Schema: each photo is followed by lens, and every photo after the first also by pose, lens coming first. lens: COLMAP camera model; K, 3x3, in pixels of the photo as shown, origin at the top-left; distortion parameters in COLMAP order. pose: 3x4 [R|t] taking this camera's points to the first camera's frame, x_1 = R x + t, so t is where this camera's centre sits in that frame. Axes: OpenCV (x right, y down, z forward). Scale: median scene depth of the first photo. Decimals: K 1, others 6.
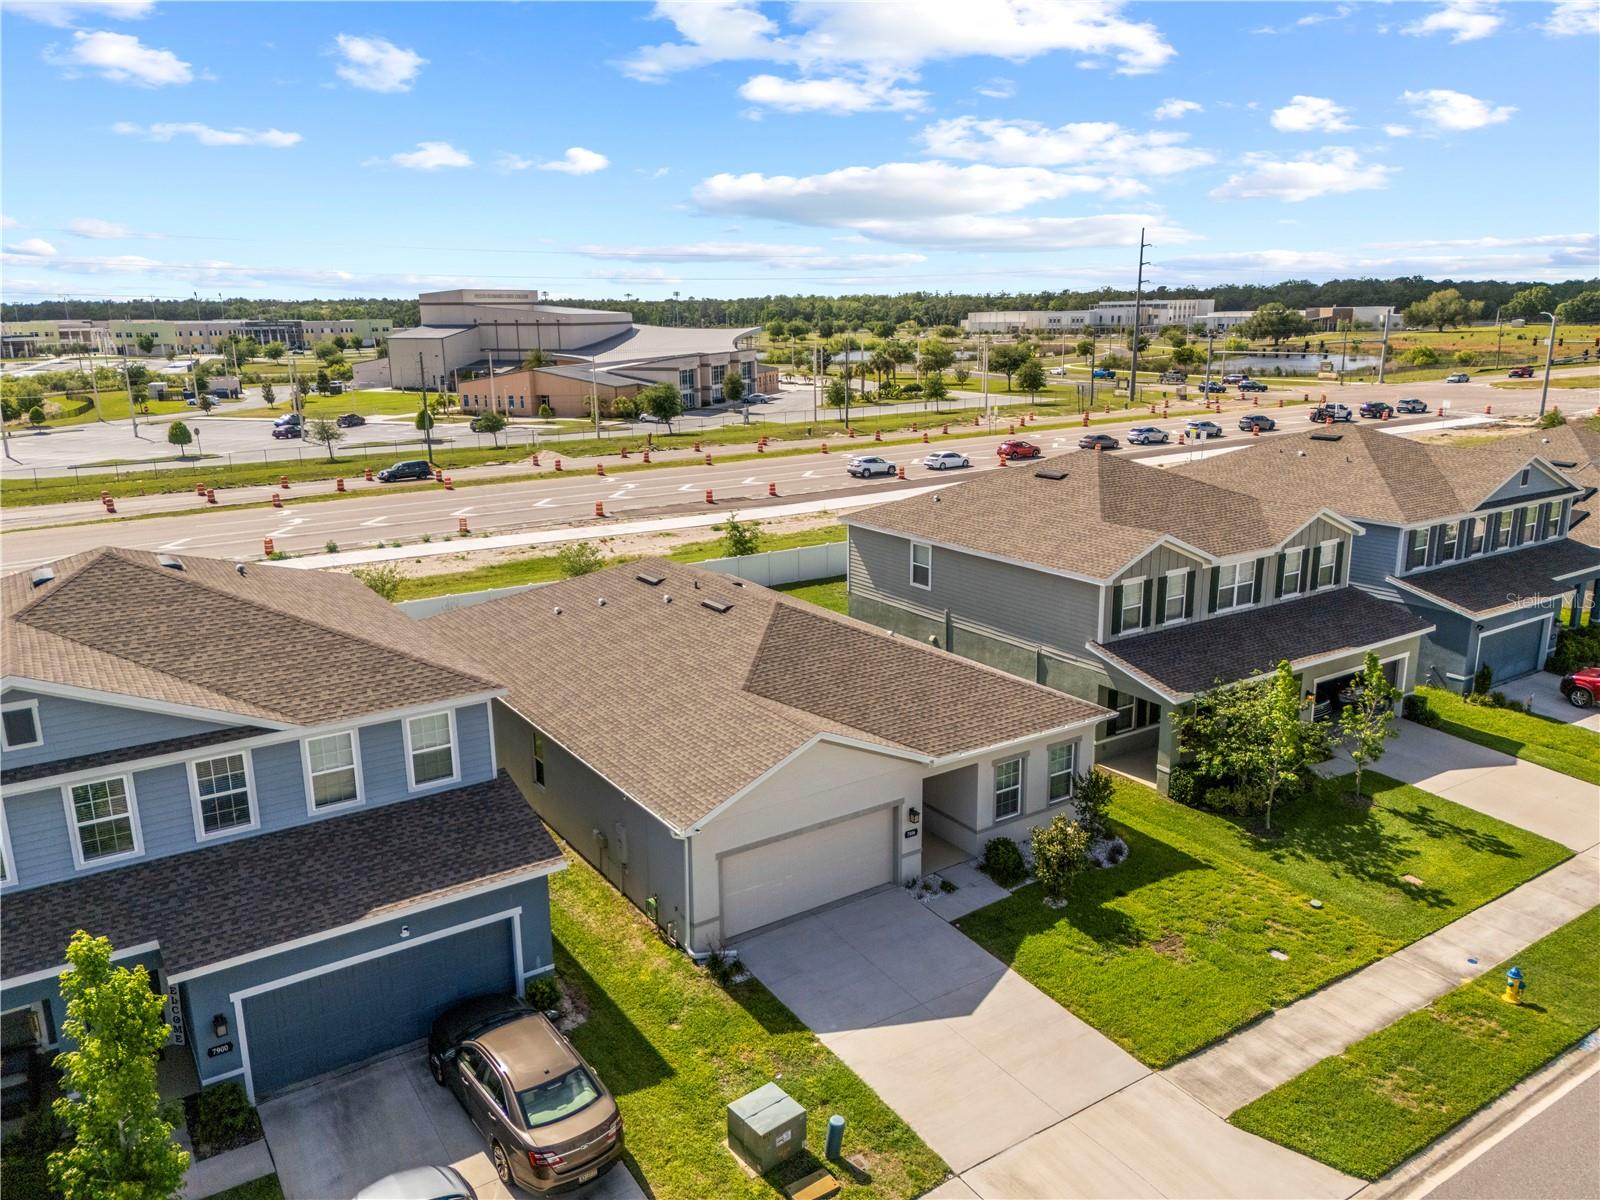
lens RADIAL K [[1174.3, 0, 805.5], [0, 1174.3, 593.9], [0, 0, 1]] dist [0.079261, -0.071353]
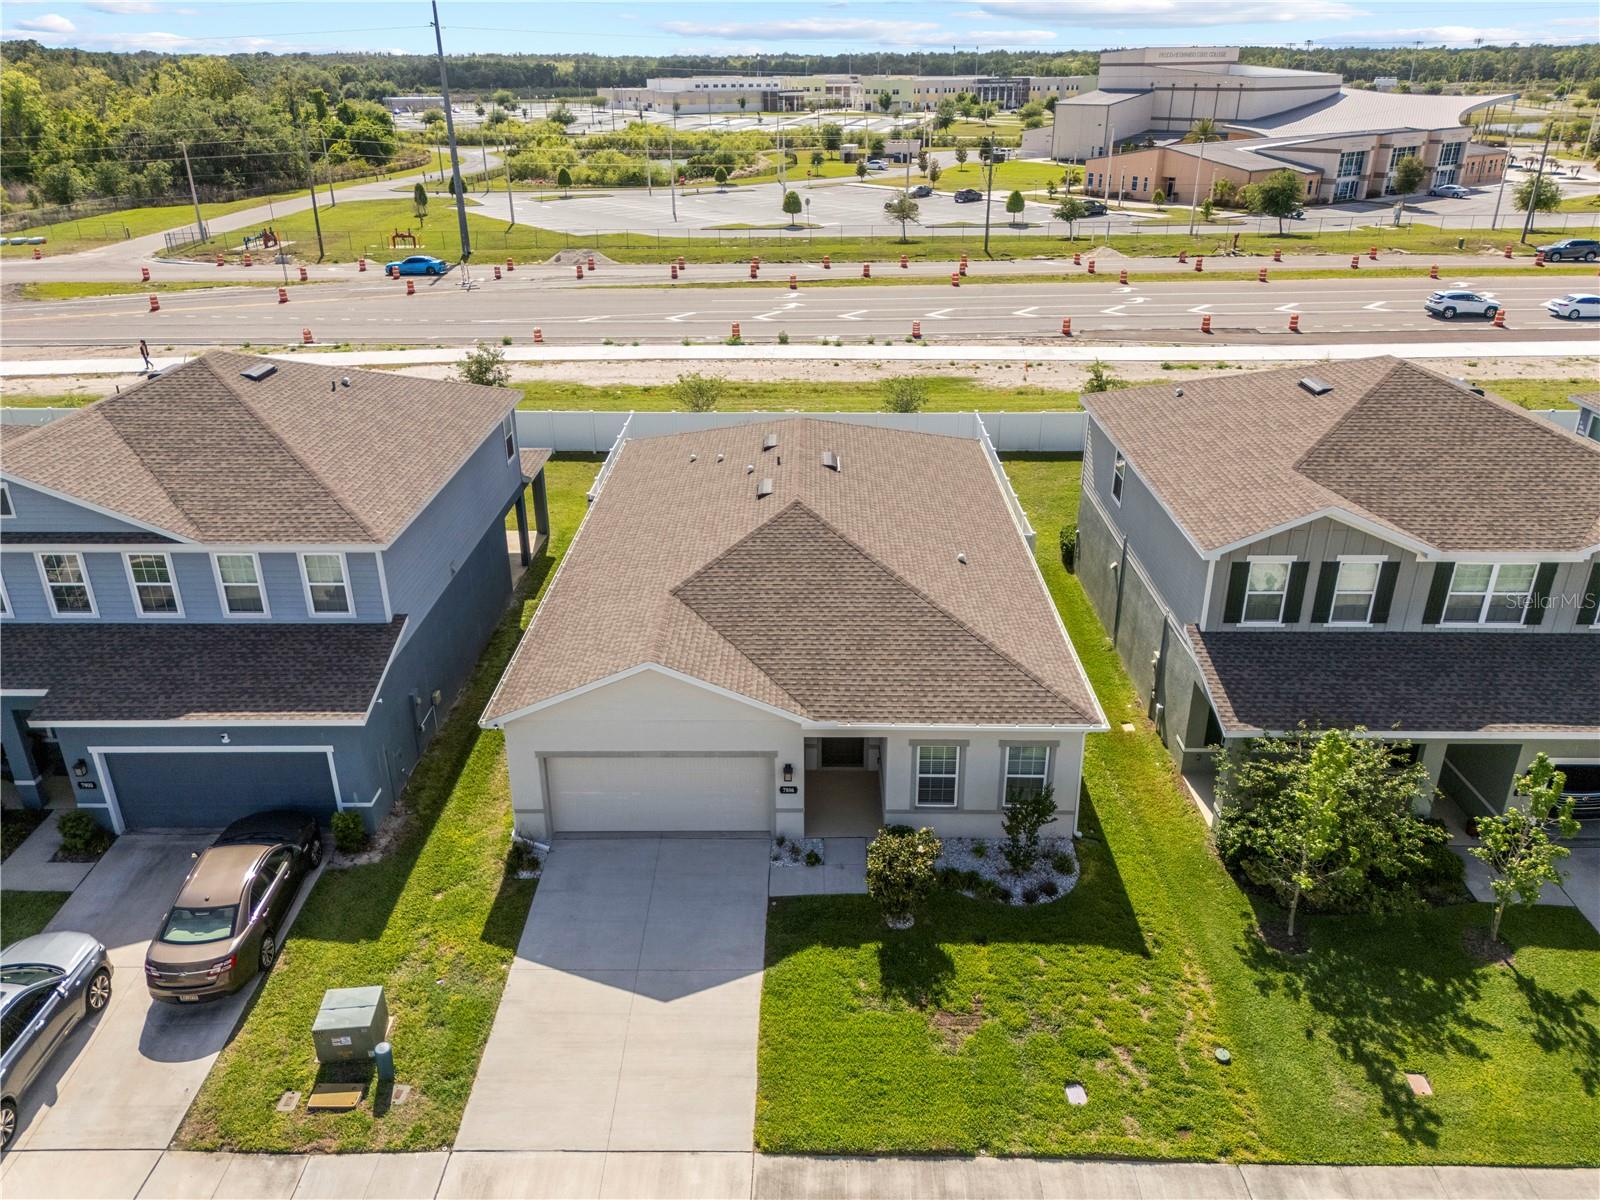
lens RADIAL K [[1174.3, 0, 803.2], [0, 1174.3, 599.2], [0, 0, 1]] dist [0.079261, -0.071353]
pose [[0.826623, 0.240151, -0.508942, 0.408965], [-0.139743, 0.963643, 0.227738, -0.112099], [0.545130, -0.117133, 0.830129, 0.219580]]
